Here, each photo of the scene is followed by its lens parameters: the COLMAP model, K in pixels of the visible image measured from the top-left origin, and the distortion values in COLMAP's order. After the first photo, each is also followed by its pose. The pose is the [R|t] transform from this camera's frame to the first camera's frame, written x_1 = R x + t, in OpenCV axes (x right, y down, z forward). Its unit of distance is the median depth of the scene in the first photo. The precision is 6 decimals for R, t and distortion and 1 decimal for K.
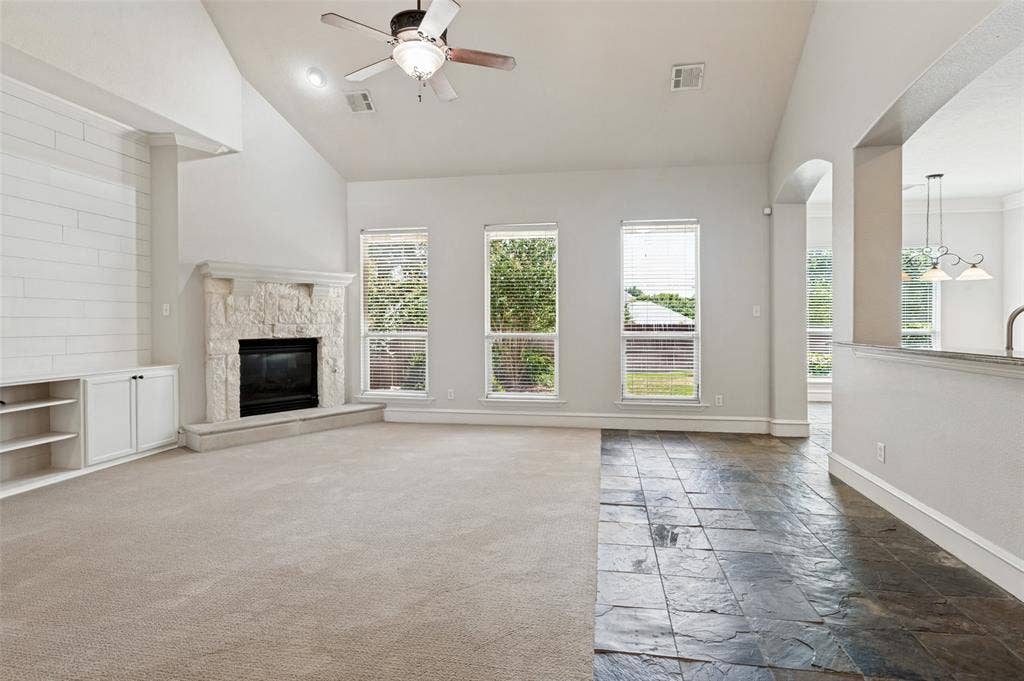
lens RADIAL K [[492.7, 0, 522.2], [0, 492.7, 331.2], [0, 0, 1]] dist [-0.012302, -0.001017]
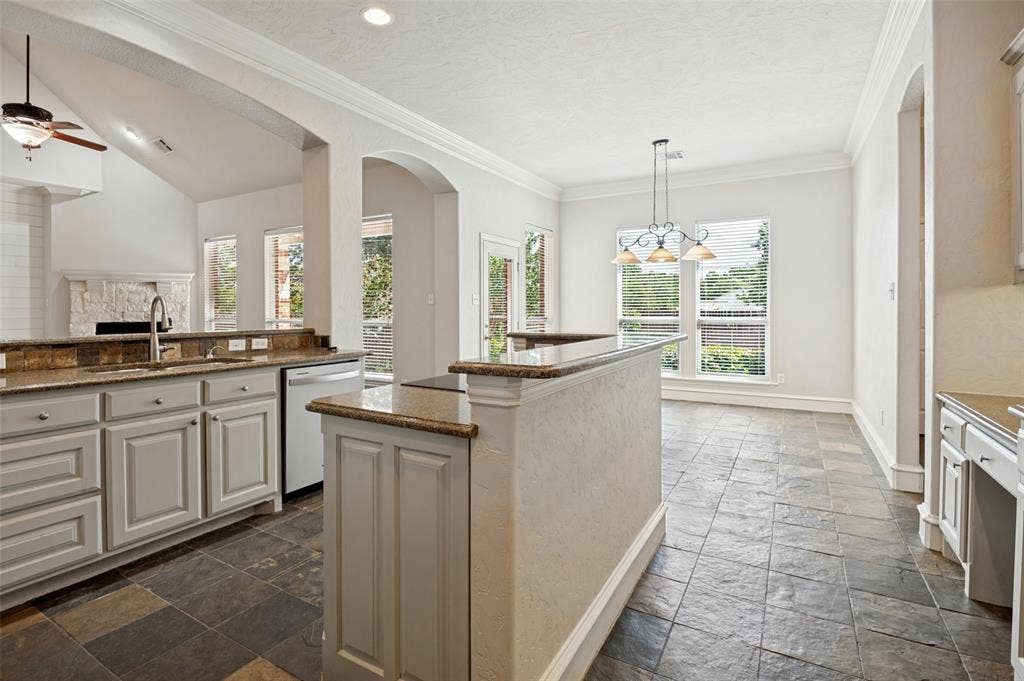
lens RADIAL K [[492.7, 0, 508.5], [0, 492.7, 313.9], [0, 0, 1]] dist [-0.012302, -0.001017]
pose [[0.931203, 0.003603, -0.364483, 0.992807], [-0.005229, 0.999980, -0.003477, -0.009468], [0.364463, 0.005143, 0.931204, 0.101173]]
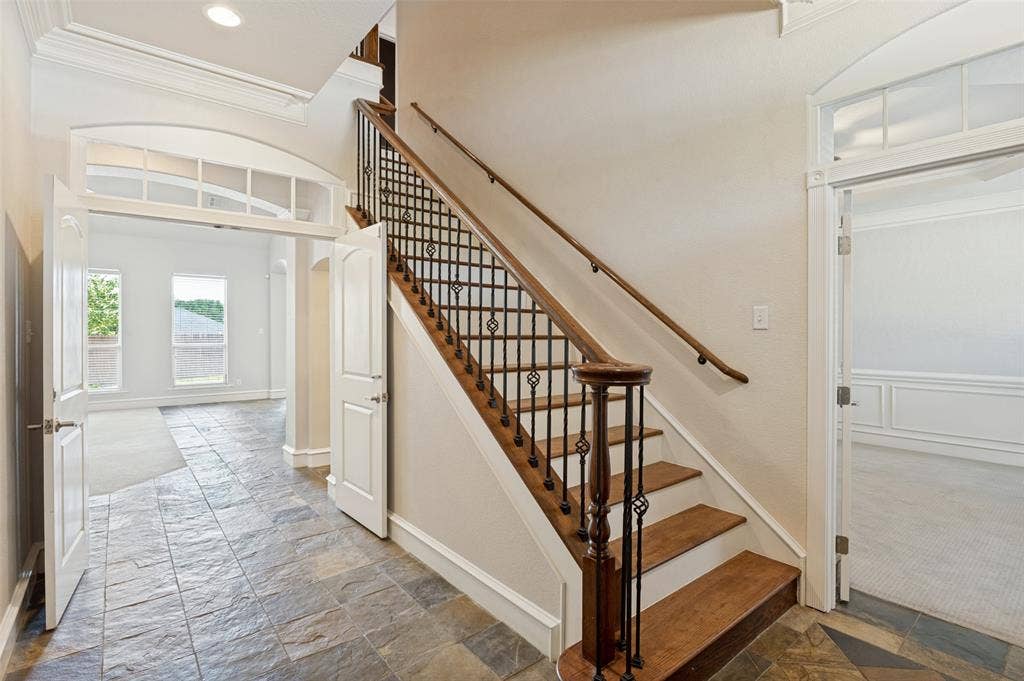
lens RADIAL K [[492.7, 0, 517.1], [0, 492.7, 336.4], [0, 0, 1]] dist [-0.012302, -0.001017]
pose [[0.673823, -0.000305, 0.738893, -0.221771], [0.004100, 0.999986, -0.003326, -0.011275], [-0.738881, 0.005271, 0.673815, -0.904447]]
